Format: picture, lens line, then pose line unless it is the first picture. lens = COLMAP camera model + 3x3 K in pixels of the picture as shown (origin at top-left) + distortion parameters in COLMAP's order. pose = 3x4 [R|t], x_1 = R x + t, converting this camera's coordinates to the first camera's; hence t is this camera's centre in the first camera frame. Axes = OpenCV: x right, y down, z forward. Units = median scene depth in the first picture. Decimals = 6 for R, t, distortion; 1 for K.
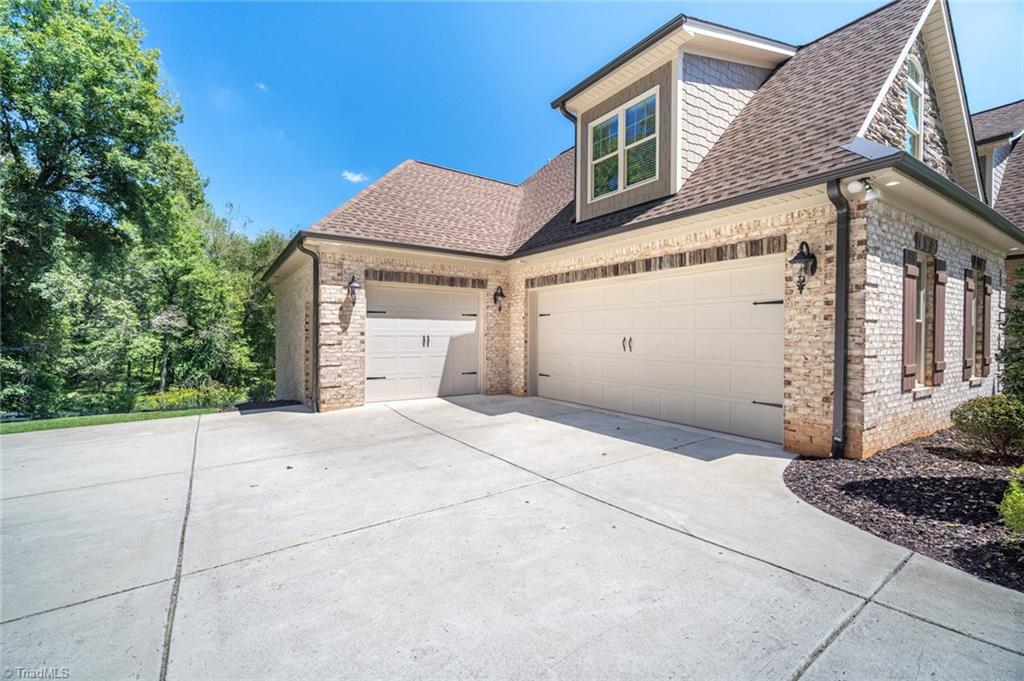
lens RADIAL K [[443.6, 0, 510.8], [0, 443.6, 338.4], [0, 0, 1]] dist [0.005570, 0.000747]
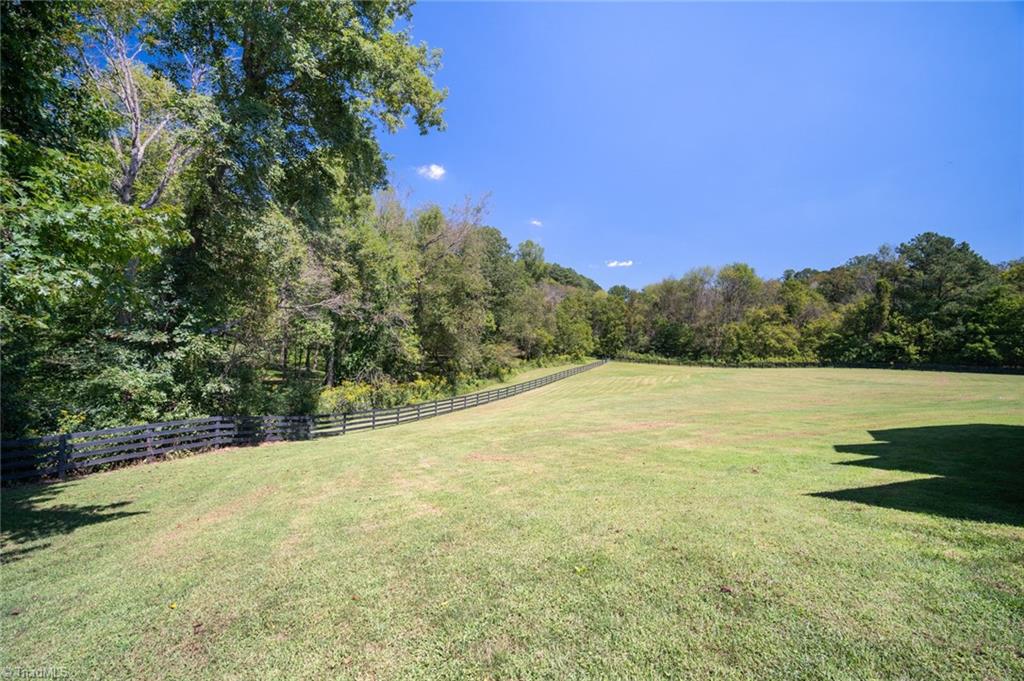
lens RADIAL K [[443.6, 0, 510.8], [0, 443.6, 338.4], [0, 0, 1]] dist [0.005570, 0.000747]
pose [[0.986504, 0.012440, -0.163265, -0.451575], [-0.010904, 0.999887, 0.010303, 0.023784], [0.163375, -0.008383, 0.986528, 0.319630]]
